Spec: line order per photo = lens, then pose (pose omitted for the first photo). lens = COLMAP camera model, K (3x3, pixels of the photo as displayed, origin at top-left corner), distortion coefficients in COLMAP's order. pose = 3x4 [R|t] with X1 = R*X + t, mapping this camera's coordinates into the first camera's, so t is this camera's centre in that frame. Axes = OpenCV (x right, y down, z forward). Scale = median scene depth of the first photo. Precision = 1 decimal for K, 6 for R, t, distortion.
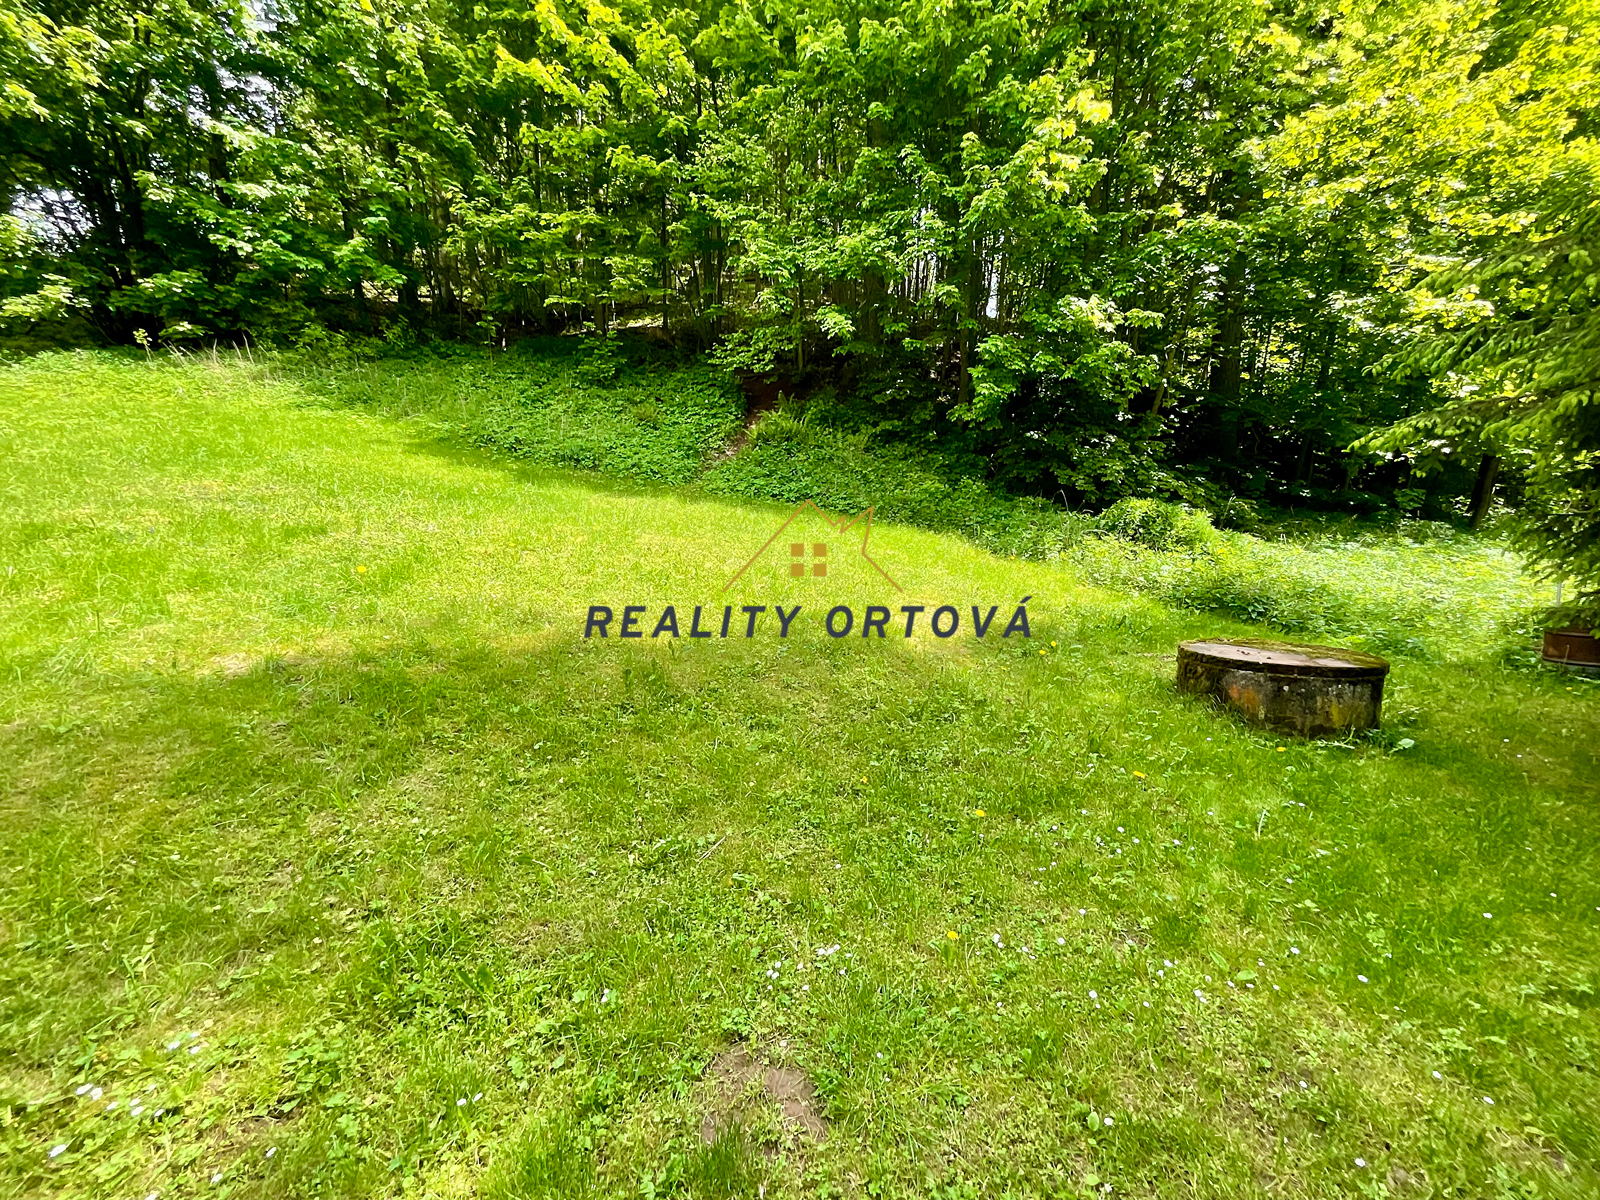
lens RADIAL K [[642.9, 0, 797.2], [0, 642.9, 598.0], [0, 0, 1]] dist [0.011271, -0.006228]
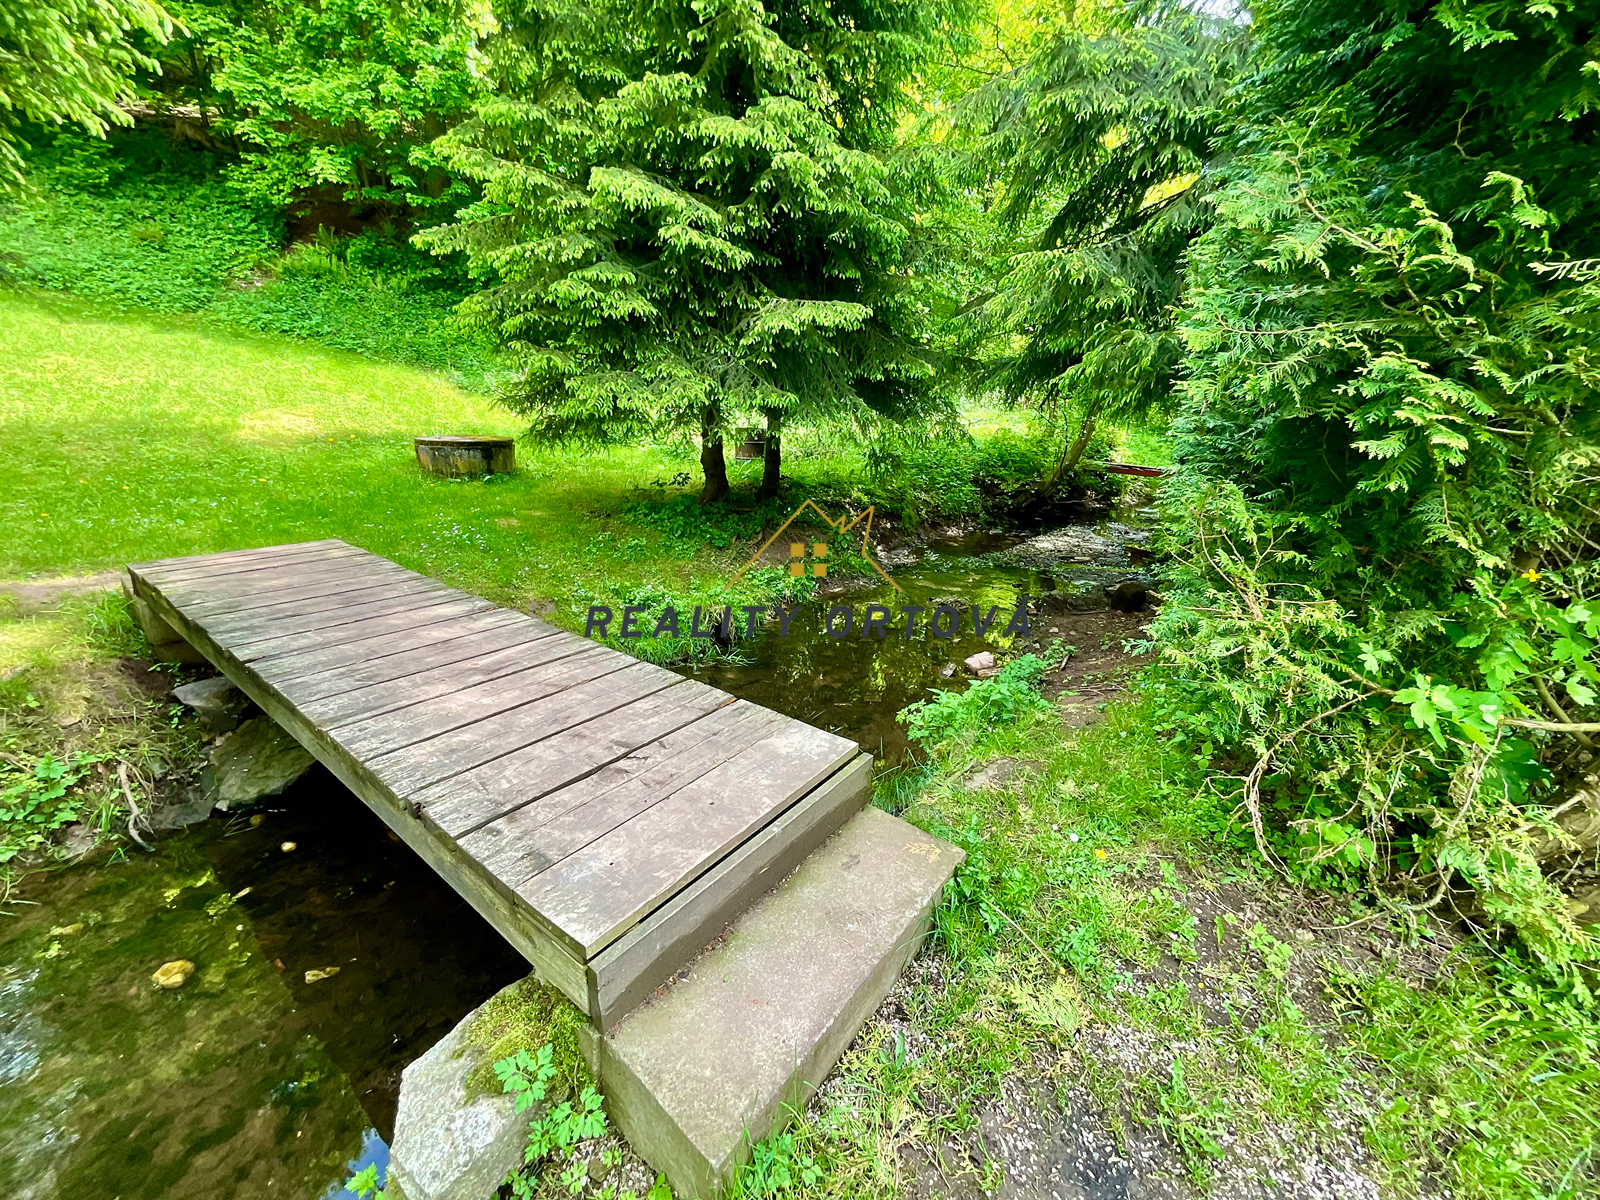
lens RADIAL K [[642.9, 0, 797.2], [0, 642.9, 598.0], [0, 0, 1]] dist [0.011271, -0.006228]
pose [[0.934695, -0.072267, 0.348026, 0.311367], [-0.004198, 0.976801, 0.214106, 0.042525], [-0.355425, -0.201585, 0.912708, -0.365861]]
